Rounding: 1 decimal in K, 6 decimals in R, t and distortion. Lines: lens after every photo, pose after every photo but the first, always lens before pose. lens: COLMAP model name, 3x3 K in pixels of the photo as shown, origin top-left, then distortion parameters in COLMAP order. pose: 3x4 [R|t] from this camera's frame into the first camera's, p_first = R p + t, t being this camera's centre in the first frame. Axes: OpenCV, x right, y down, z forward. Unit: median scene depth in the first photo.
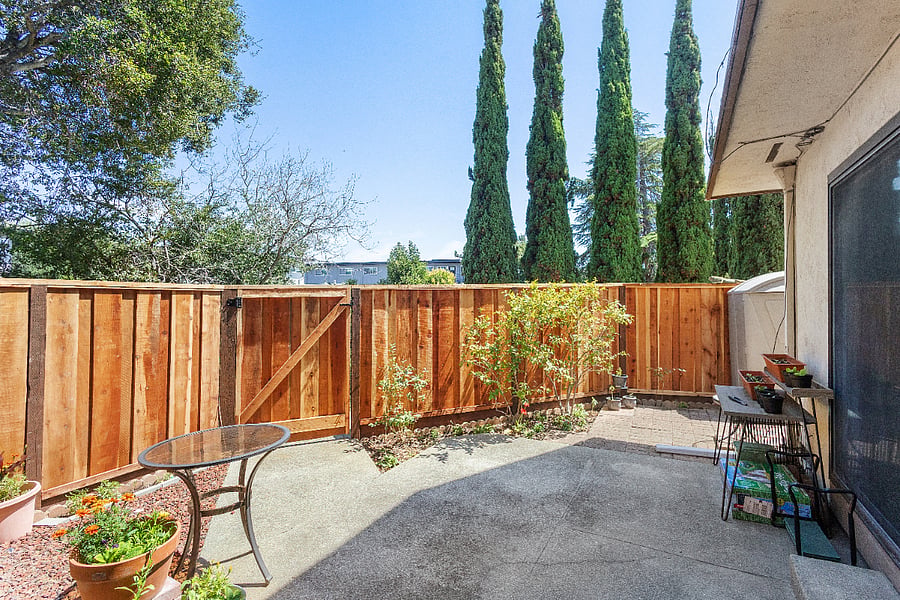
lens RADIAL K [[421.7, 0, 455.5], [0, 421.7, 292.4], [0, 0, 1]] dist [0.003937, 0.000684]
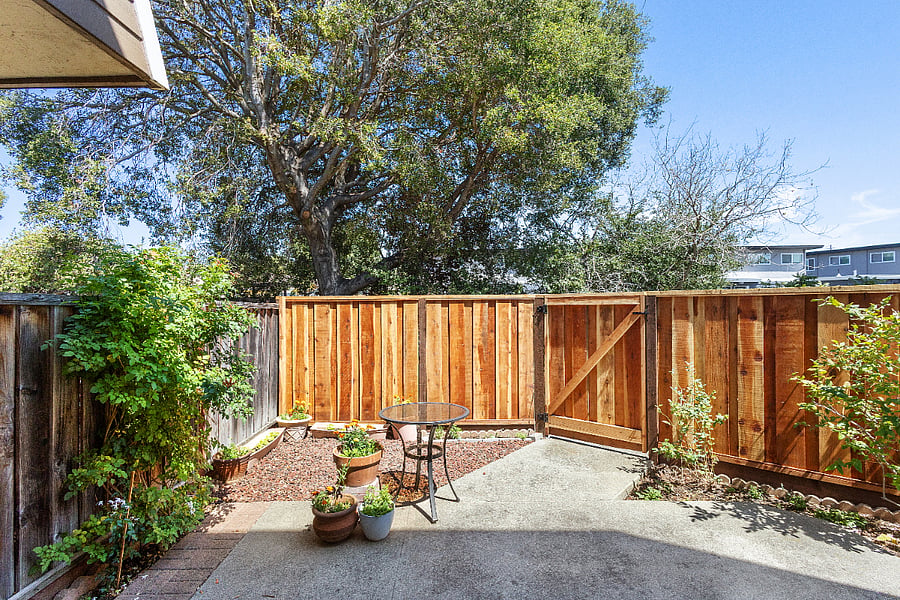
lens RADIAL K [[421.7, 0, 453.7], [0, 421.7, 303.8], [0, 0, 1]] dist [0.003937, 0.000684]
pose [[0.464473, 0.010785, -0.885521, 0.376411], [0.020471, 0.999528, 0.022911, -0.021432], [0.885350, -0.028769, 0.464033, 0.215846]]
